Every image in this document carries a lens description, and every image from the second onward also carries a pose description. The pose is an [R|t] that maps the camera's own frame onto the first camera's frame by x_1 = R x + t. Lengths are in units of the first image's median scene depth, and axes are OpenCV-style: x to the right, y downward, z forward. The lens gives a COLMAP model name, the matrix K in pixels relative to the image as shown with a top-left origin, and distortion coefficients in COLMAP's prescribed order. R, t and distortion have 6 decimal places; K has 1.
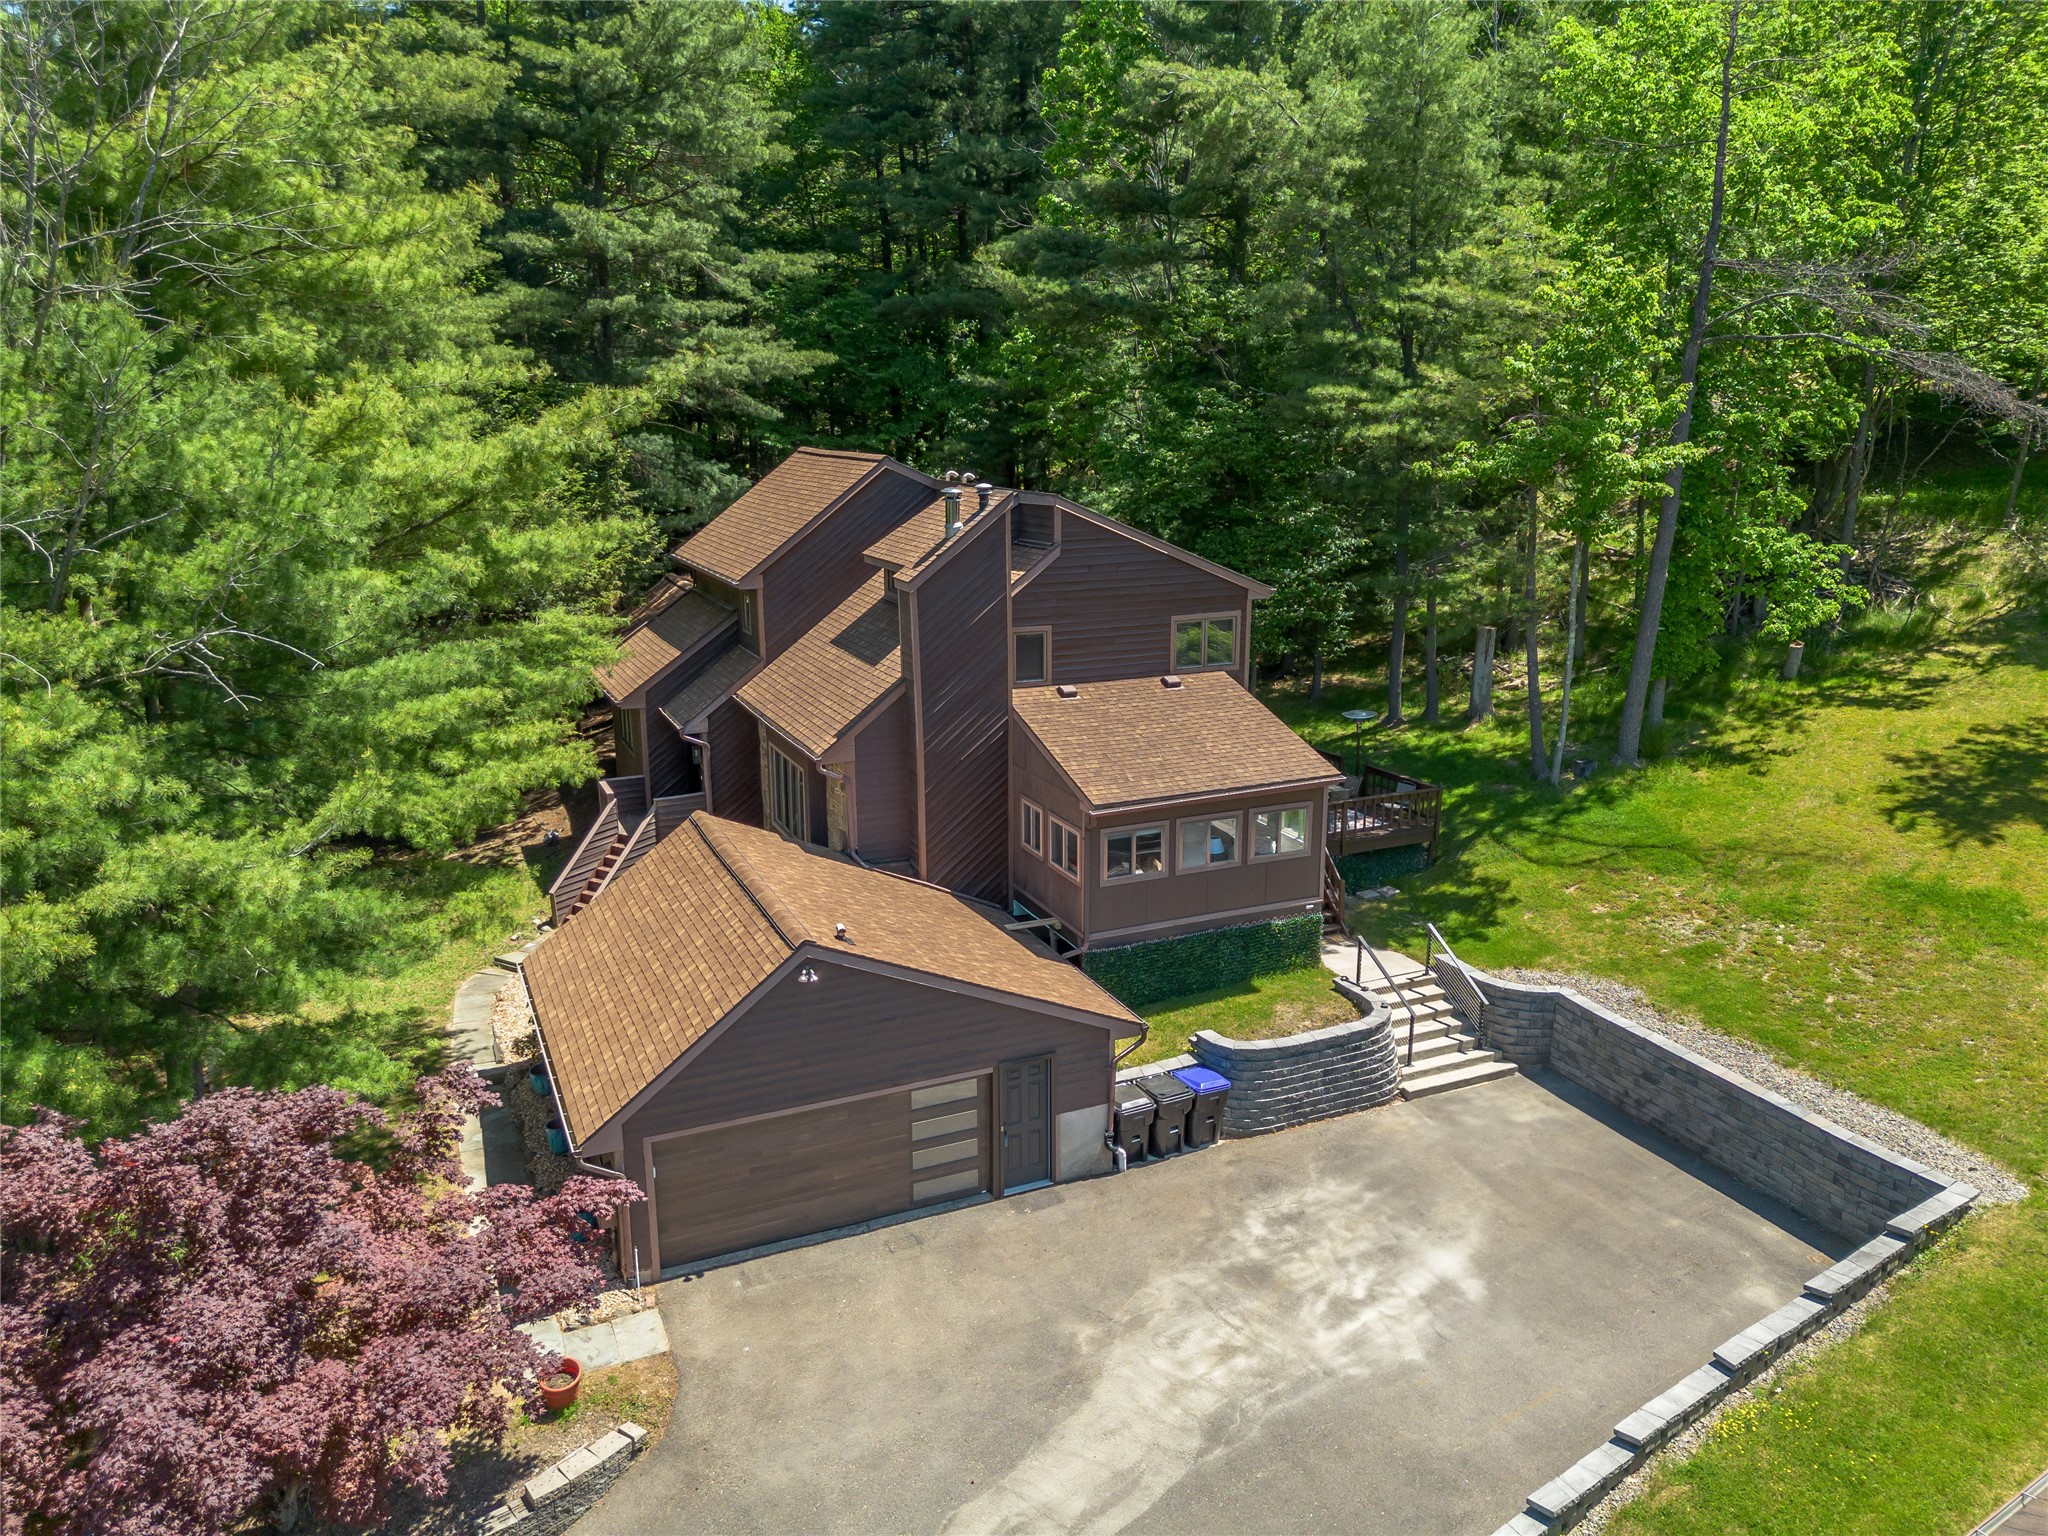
lens RADIAL K [[1449.5, 0, 1024.0], [0, 1449.5, 768.0], [0, 0, 1]] dist [0.046472, -0.028918]
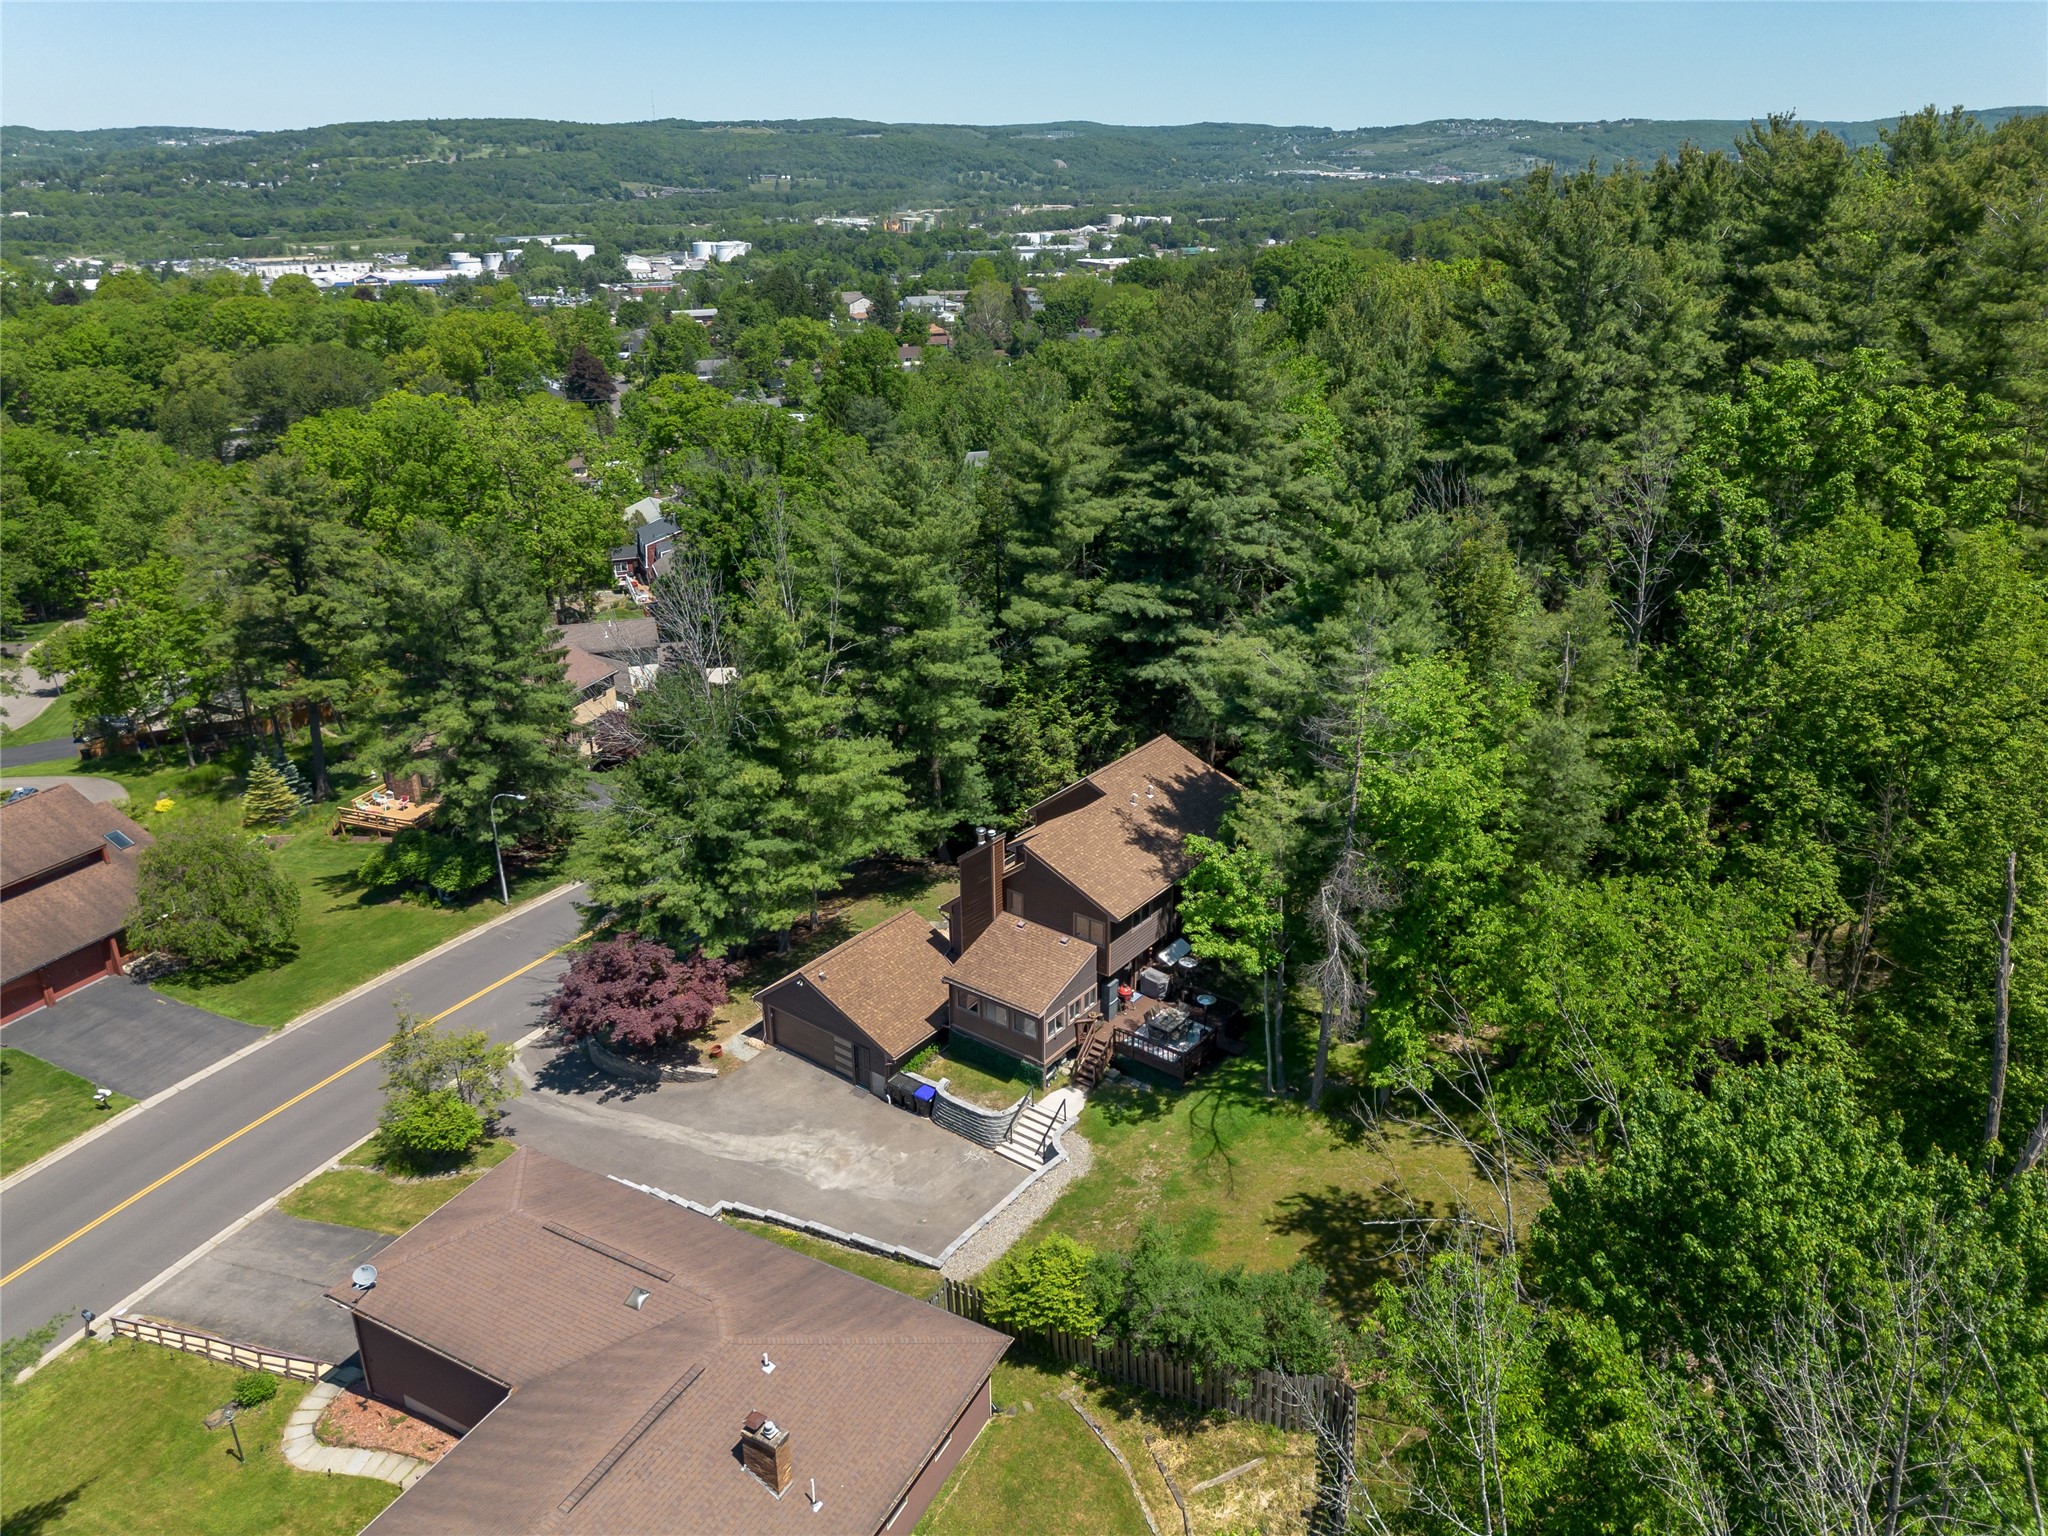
lens RADIAL K [[1402.0, 0, 1024.0], [0, 1402.0, 768.0], [0, 0, 1]] dist [0.060800, -0.000455]
pose [[0.487311, 0.340052, -0.804296, 1.875489], [-0.209923, 0.939670, 0.270097, -0.960359], [0.847620, 0.037219, 0.529296, -0.168866]]
